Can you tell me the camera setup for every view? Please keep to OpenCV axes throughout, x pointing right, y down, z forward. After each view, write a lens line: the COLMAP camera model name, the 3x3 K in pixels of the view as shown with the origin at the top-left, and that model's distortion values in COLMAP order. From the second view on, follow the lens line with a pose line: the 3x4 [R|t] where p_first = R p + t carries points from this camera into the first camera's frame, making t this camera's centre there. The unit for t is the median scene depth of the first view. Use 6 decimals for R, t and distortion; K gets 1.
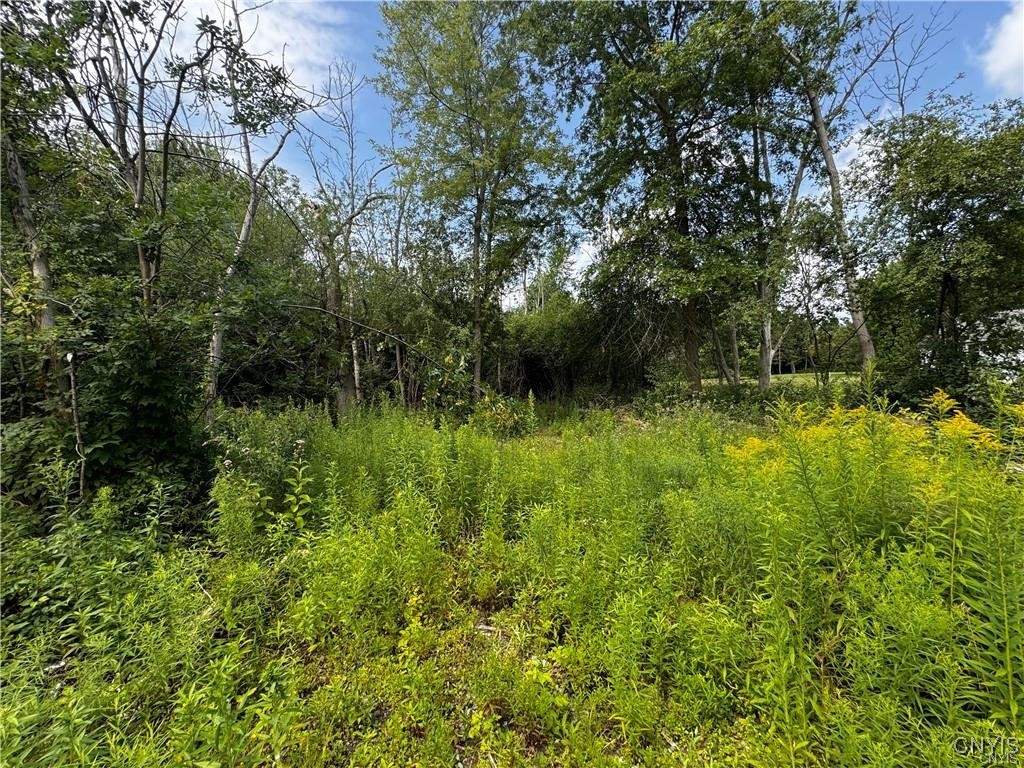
lens RADIAL K [[409.0, 0, 508.6], [0, 409.0, 383.4], [0, 0, 1]] dist [0.002214, 0.000168]
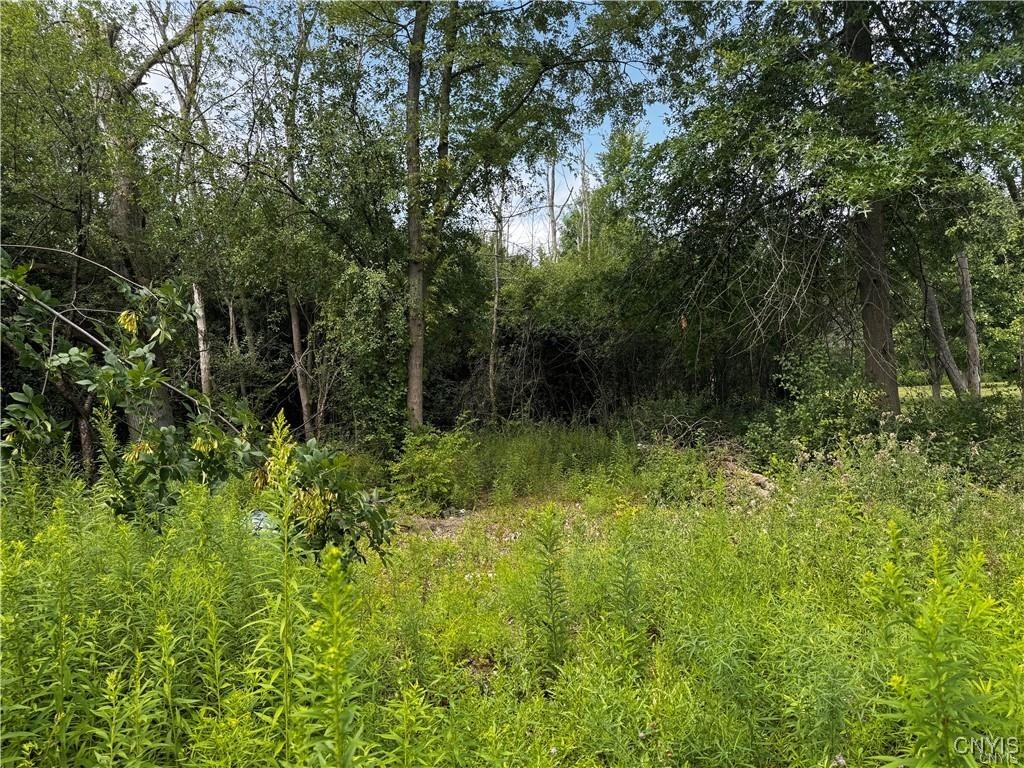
lens RADIAL K [[724.1, 0, 513.7], [0, 724.1, 388.3], [0, 0, 1]] dist [0.040825, -0.007743]
pose [[0.999113, 0.007917, -0.041364, 0.066892], [-0.008151, 0.999952, -0.005502, 0.001102], [0.041318, 0.005835, 0.999129, 0.146901]]
